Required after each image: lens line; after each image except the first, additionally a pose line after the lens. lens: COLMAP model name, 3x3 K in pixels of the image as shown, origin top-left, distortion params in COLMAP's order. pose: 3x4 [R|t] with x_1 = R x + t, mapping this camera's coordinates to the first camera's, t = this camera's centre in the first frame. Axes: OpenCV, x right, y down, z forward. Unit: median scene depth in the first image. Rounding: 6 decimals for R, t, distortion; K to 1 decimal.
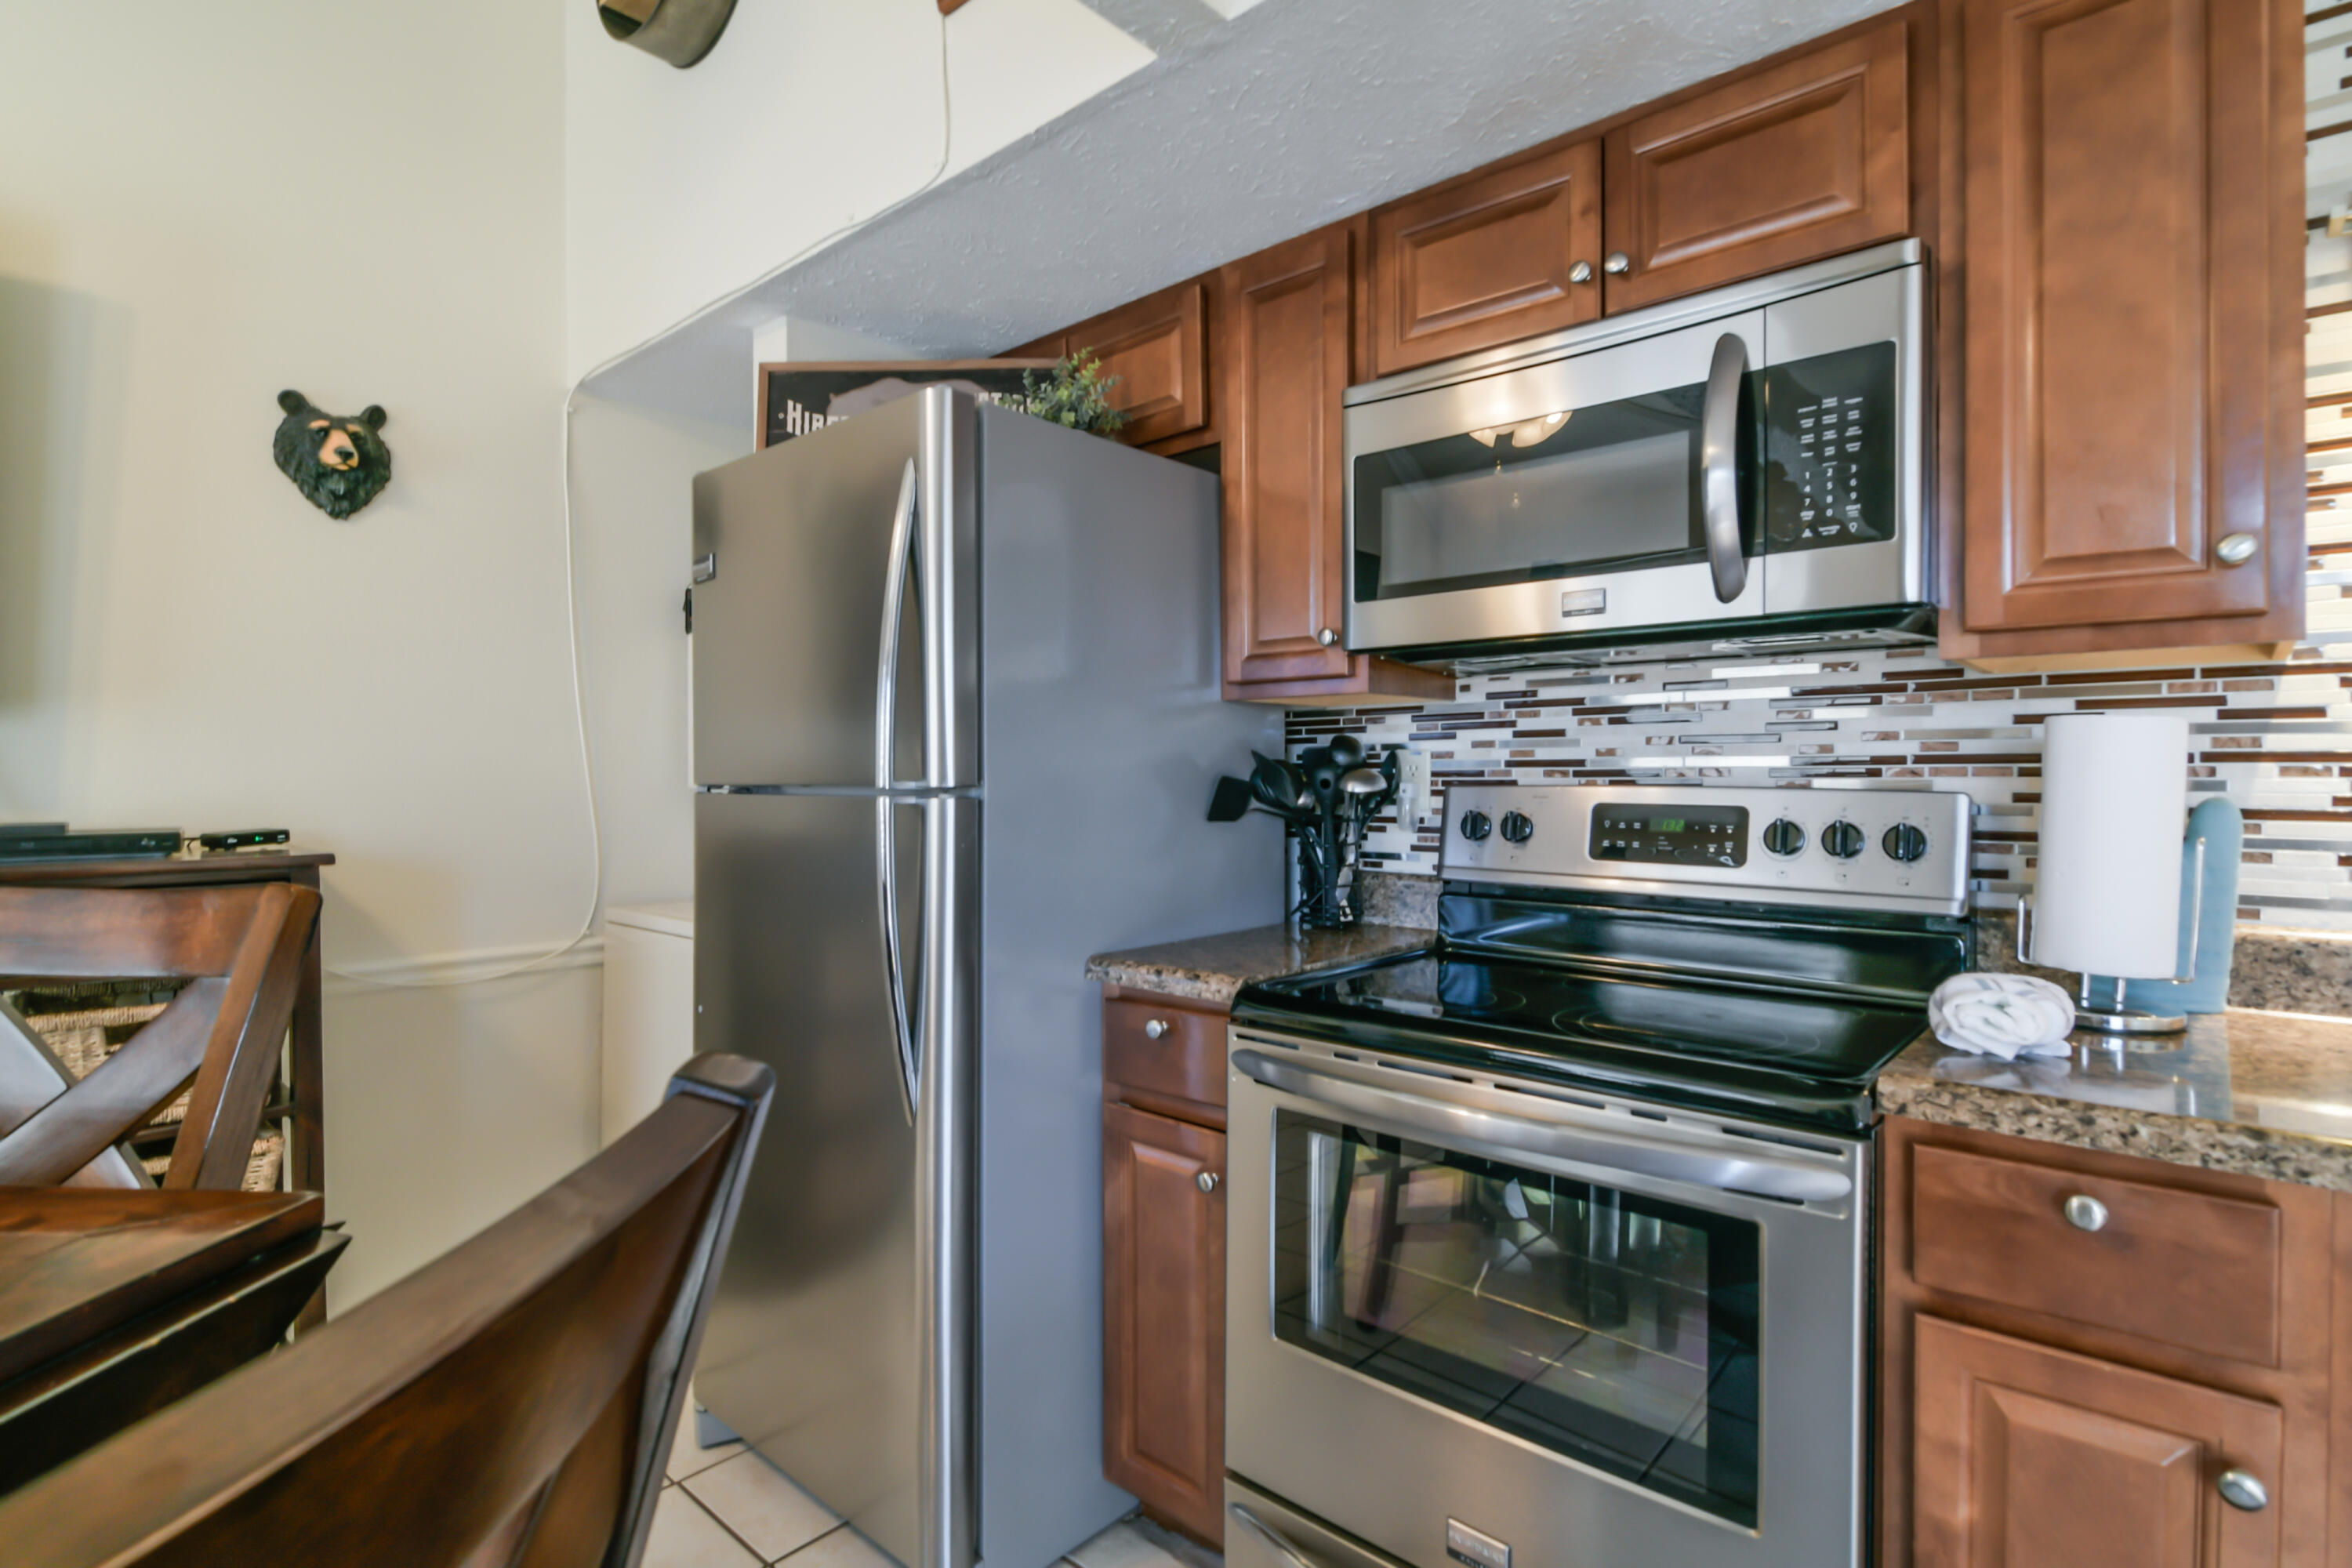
lens RADIAL K [[1164.7, 0, 1255.0], [0, 1164.7, 775.5], [0, 0, 1]] dist [0.003334, -0.000064]
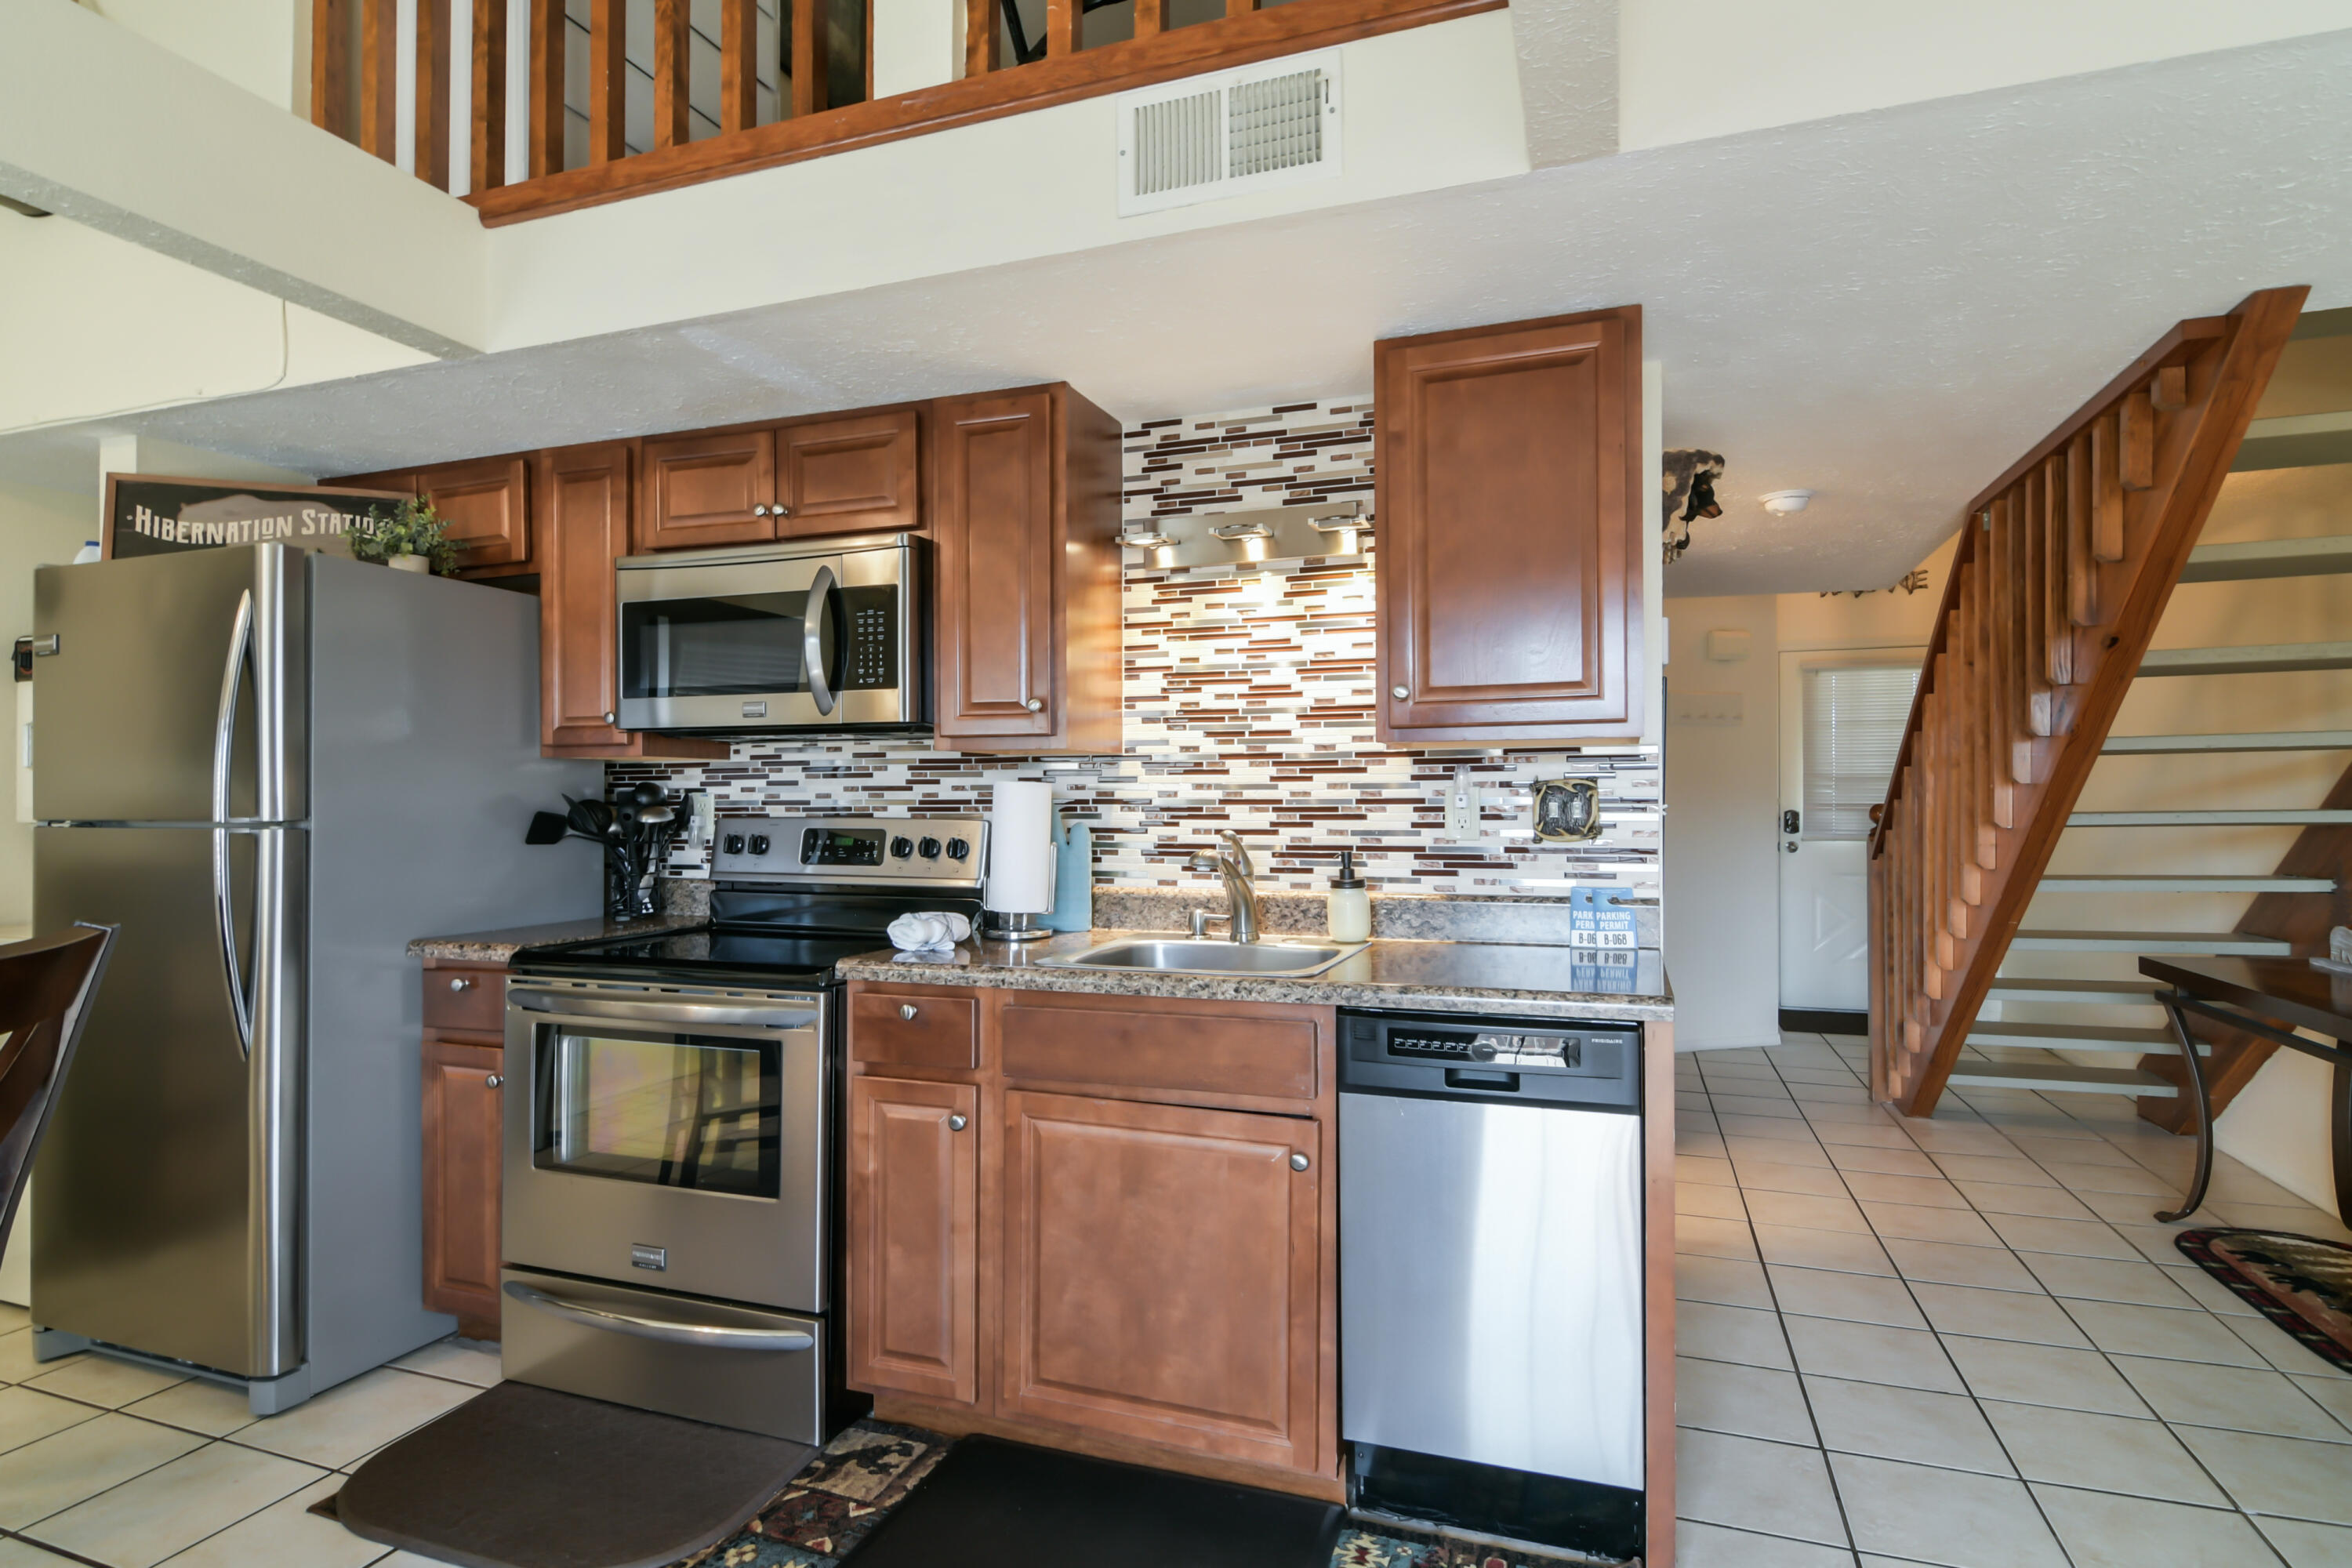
lens RADIAL K [[1111.0, 0, 1264.7], [0, 1111.0, 794.0], [0, 0, 1]] dist [0.005722, -0.006805]
pose [[0.916832, 0.002632, 0.399265, 0.273112], [0.001016, 0.999960, -0.008924, -0.009166], [-0.399273, 0.008587, 0.916792, -0.663870]]
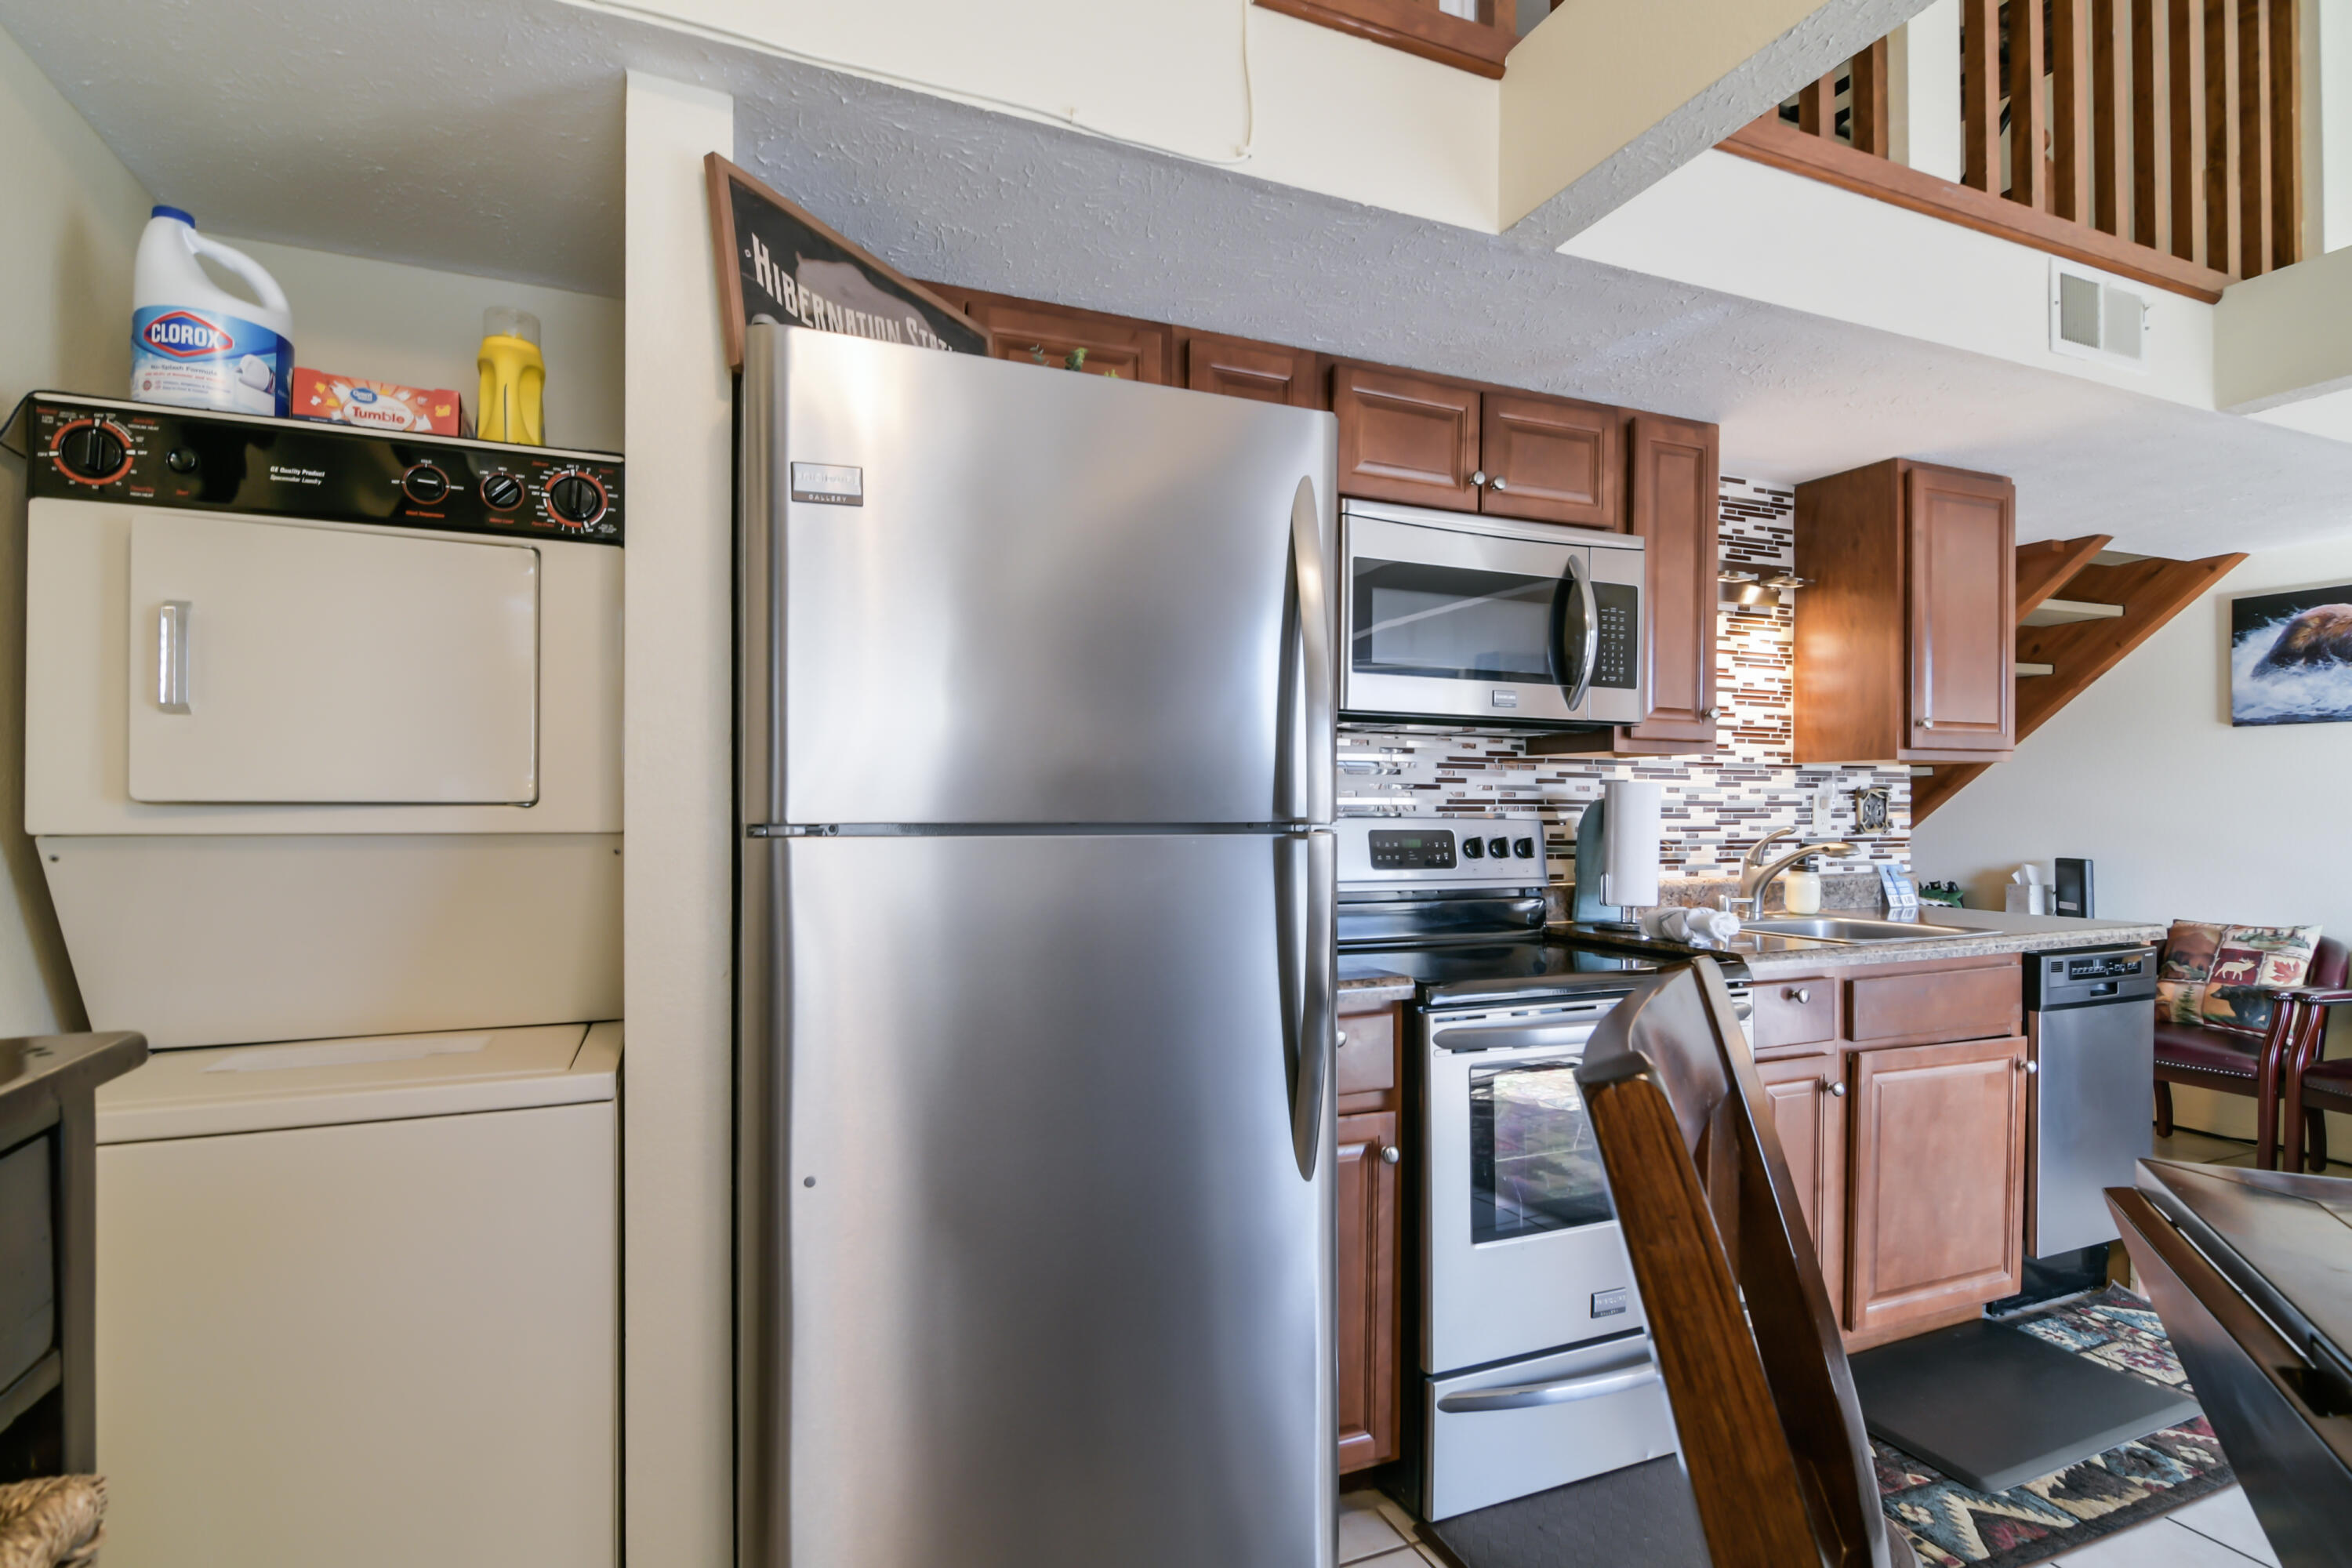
lens RADIAL K [[1095.5, 0, 1173.9], [0, 1095.5, 800.8], [0, 0, 1]] dist [-0.001418, -0.000602]
pose [[0.449386, 0.008514, 0.893297, -1.038896], [-0.002620, 0.999963, -0.008212, 0.000086], [-0.893334, 0.001350, 0.449392, 0.636528]]
